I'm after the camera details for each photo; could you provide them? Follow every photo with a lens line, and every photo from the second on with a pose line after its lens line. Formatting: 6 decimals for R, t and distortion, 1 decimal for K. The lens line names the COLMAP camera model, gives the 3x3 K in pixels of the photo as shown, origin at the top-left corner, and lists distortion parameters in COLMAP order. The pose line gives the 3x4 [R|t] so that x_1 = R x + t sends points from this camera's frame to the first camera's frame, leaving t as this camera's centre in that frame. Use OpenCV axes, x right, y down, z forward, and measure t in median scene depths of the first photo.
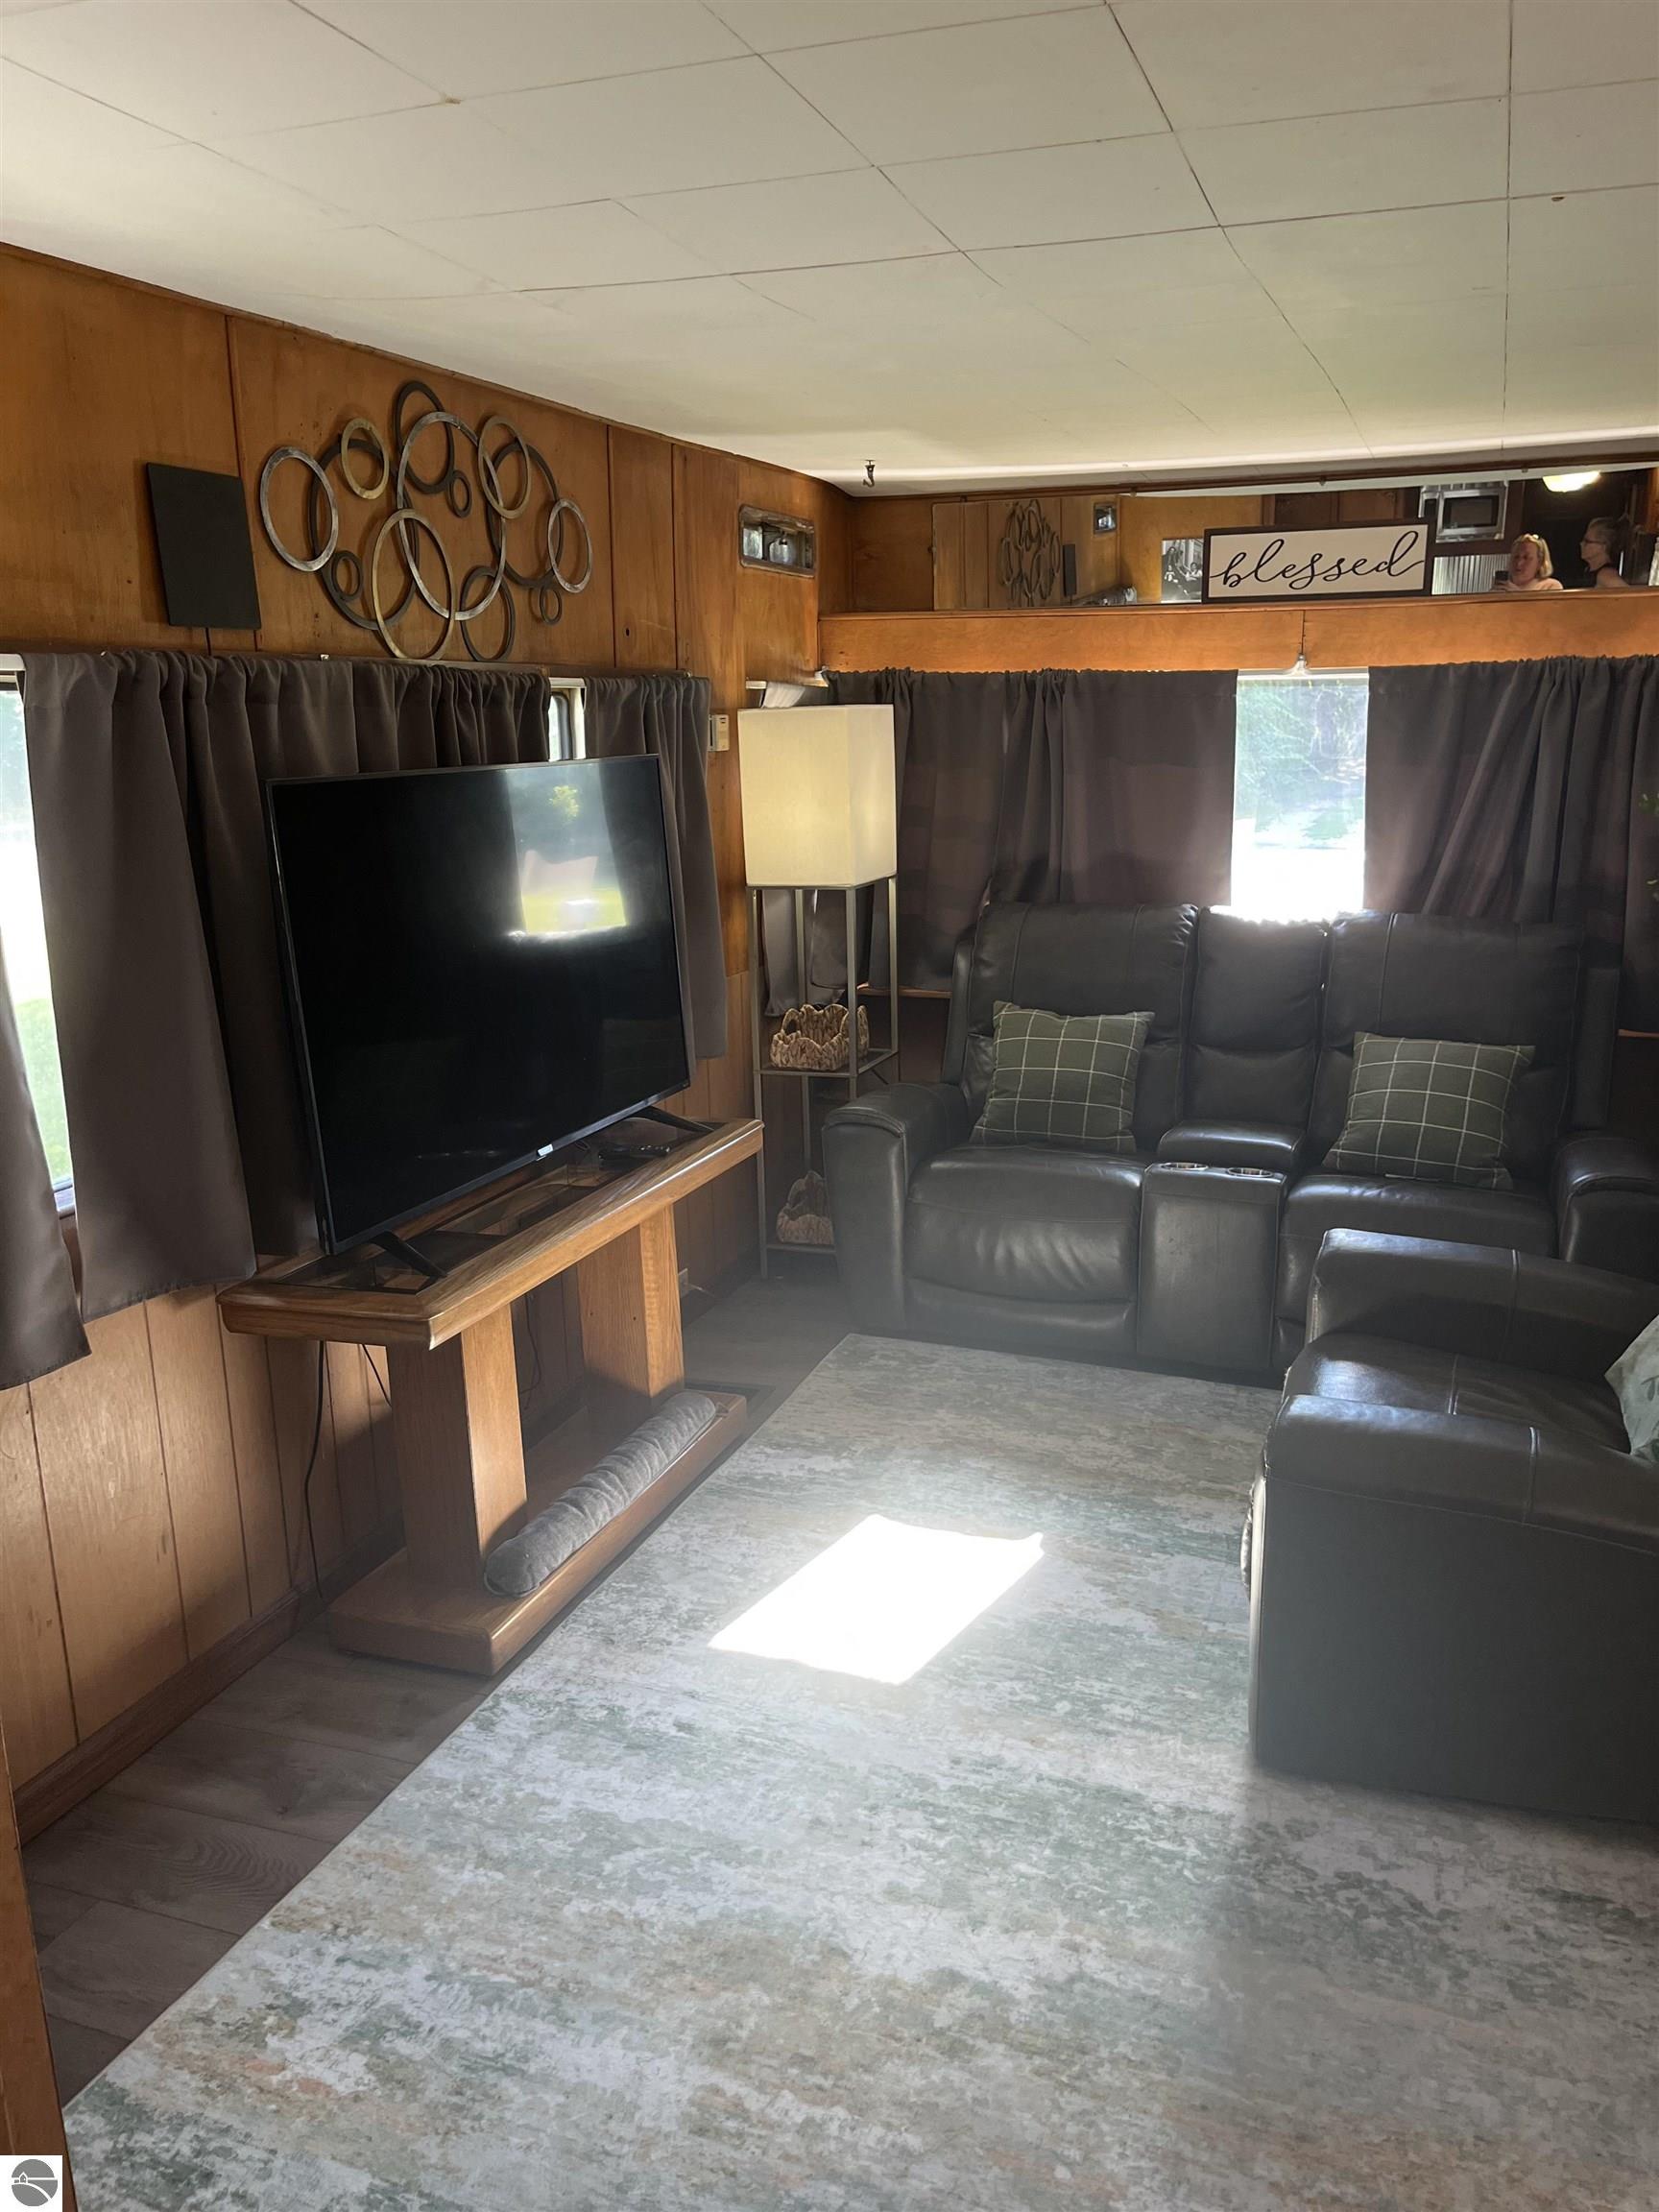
lens RADIAL K [[1679.4, 0, 830.5], [0, 1679.4, 1122.5], [0, 0, 1]] dist [0.068976, -0.100988]
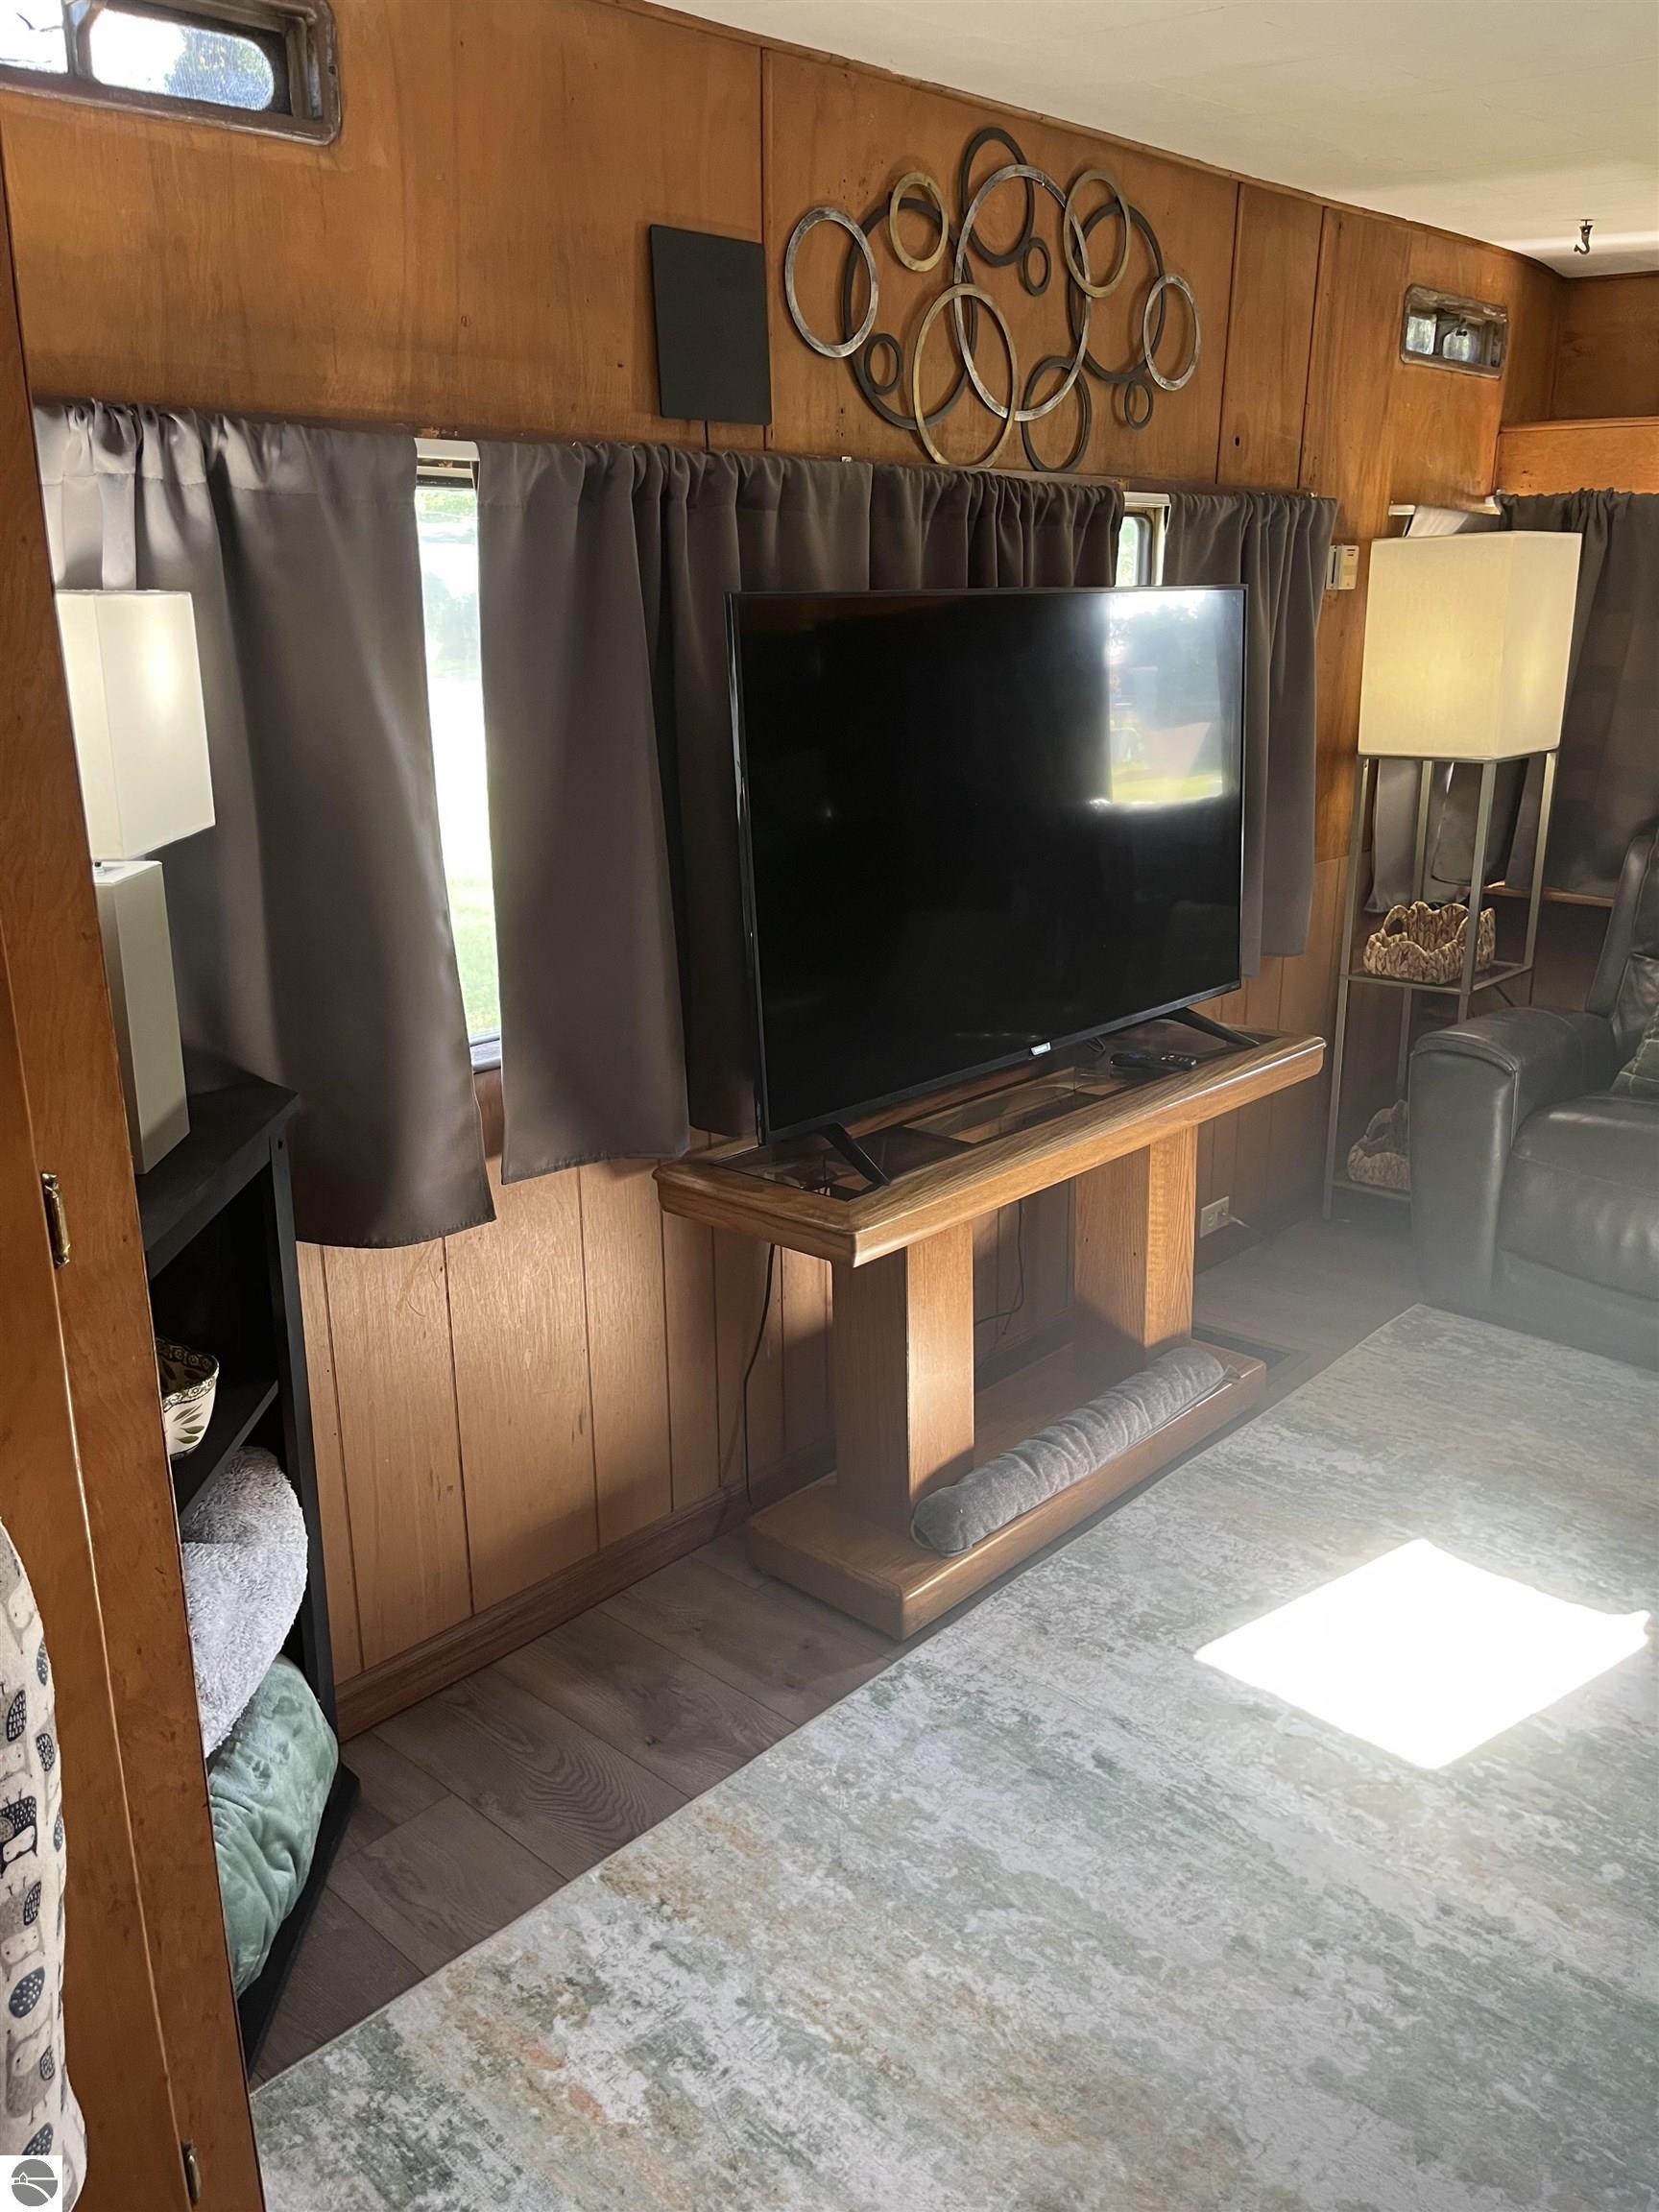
lens RADIAL K [[1673.9, 0, 807.0], [0, 1673.9, 1095.2], [0, 0, 1]] dist [0.074039, -0.103679]
pose [[0.922291, 0.120385, -0.367269, 0.040856], [-0.099059, 0.992141, 0.076448, -0.015046], [0.373586, -0.034126, 0.926968, 0.177102]]
